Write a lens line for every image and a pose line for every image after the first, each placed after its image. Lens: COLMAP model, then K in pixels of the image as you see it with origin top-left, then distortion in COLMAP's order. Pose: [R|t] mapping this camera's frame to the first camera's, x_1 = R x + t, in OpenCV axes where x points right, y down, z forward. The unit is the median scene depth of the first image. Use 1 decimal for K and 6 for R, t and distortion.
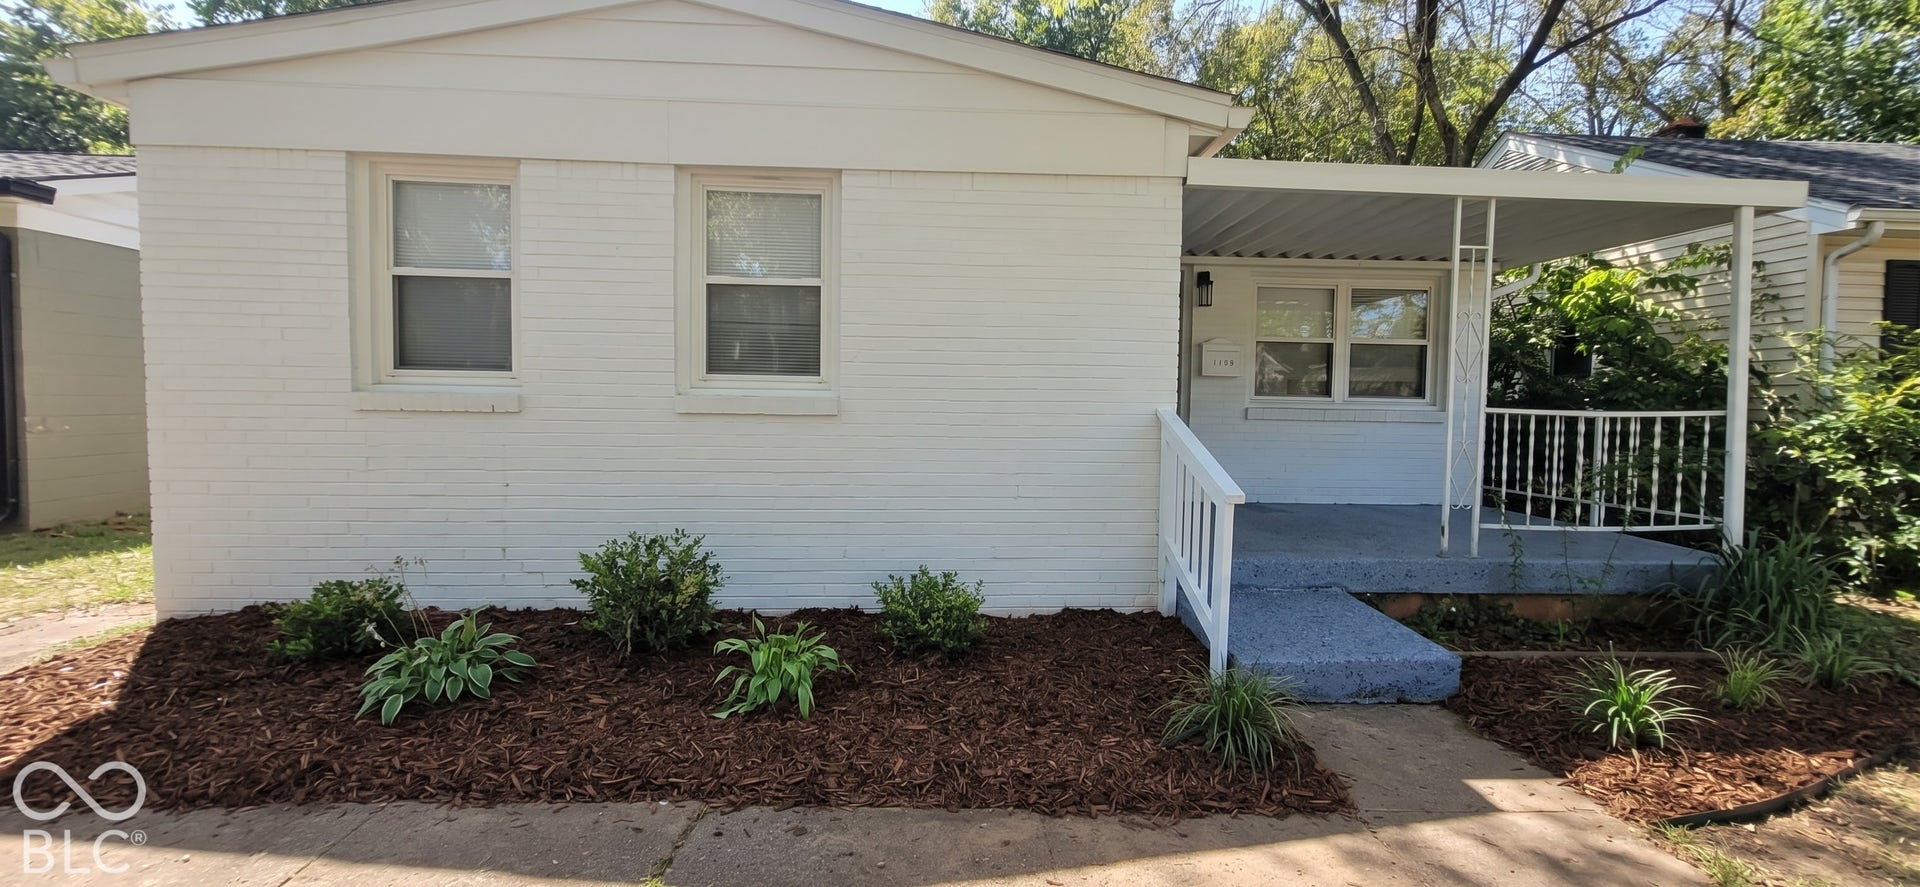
lens RADIAL K [[736.5, 0, 960.2], [0, 736.5, 405.8], [0, 0, 1]] dist [0.002125, 0.000108]
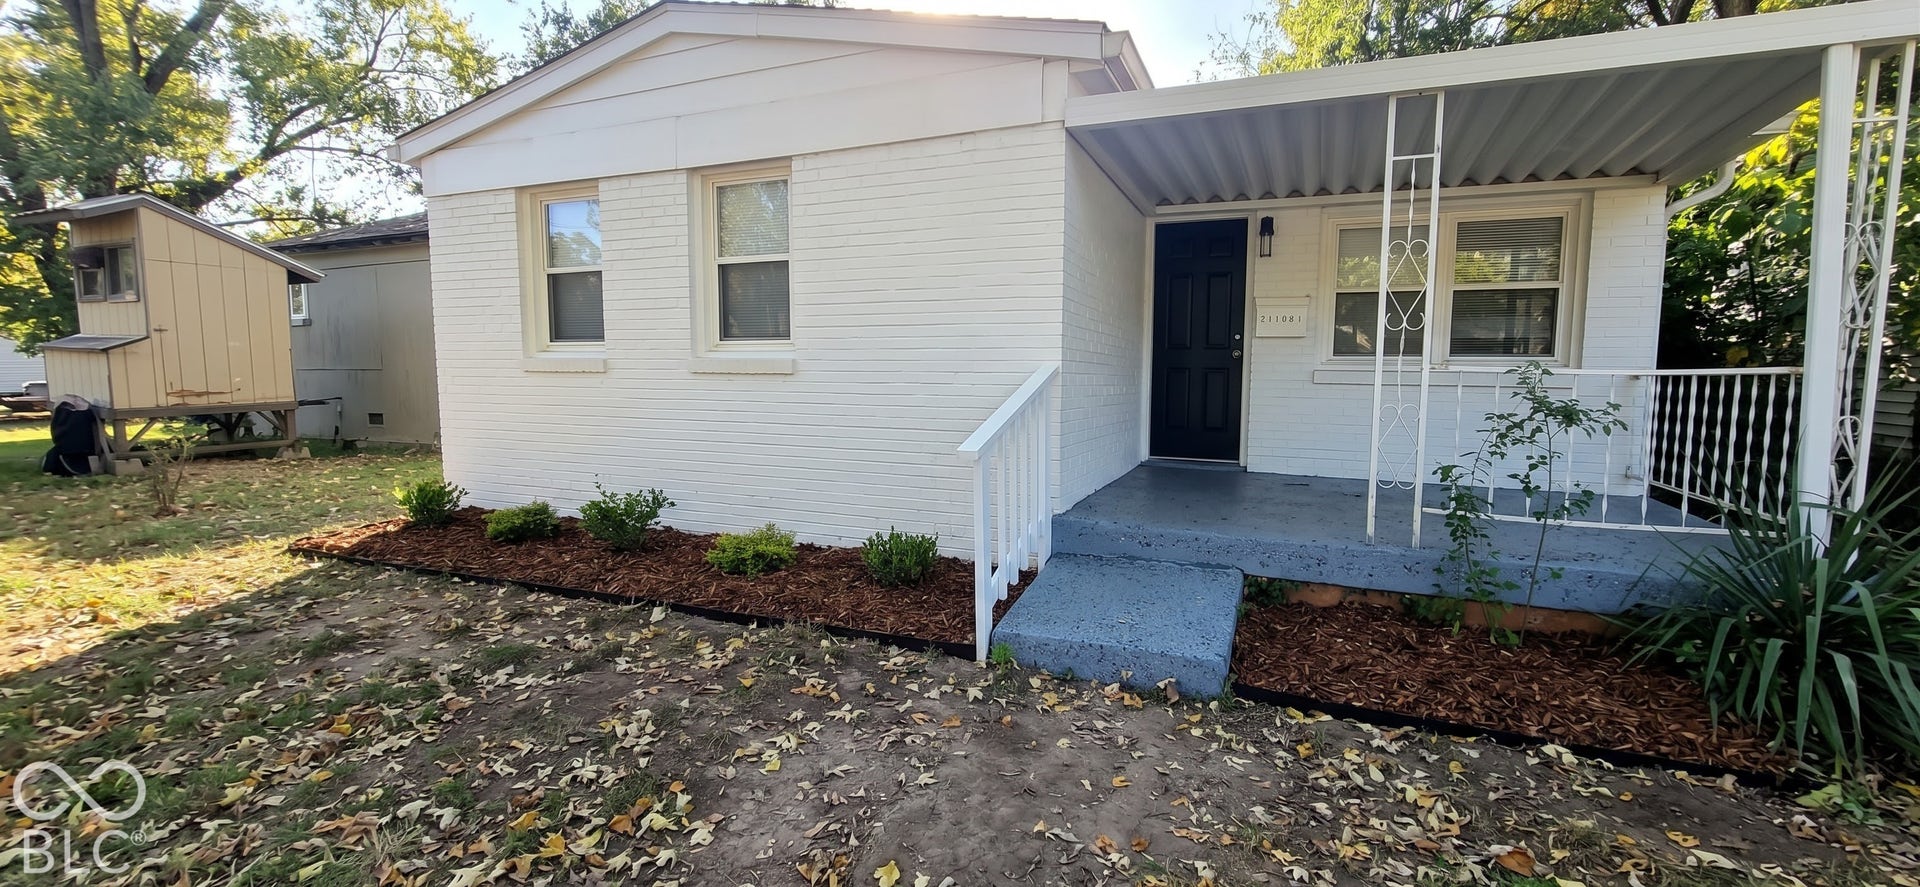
lens RADIAL K [[767.8, 0, 974.6], [0, 767.8, 437.7], [0, 0, 1]] dist [0.002084, -0.000269]
pose [[0.898233, 0.036339, -0.438015, 0.606970], [0.002223, 0.996188, 0.087205, 0.007791], [0.439514, -0.079304, 0.894728, 0.030655]]
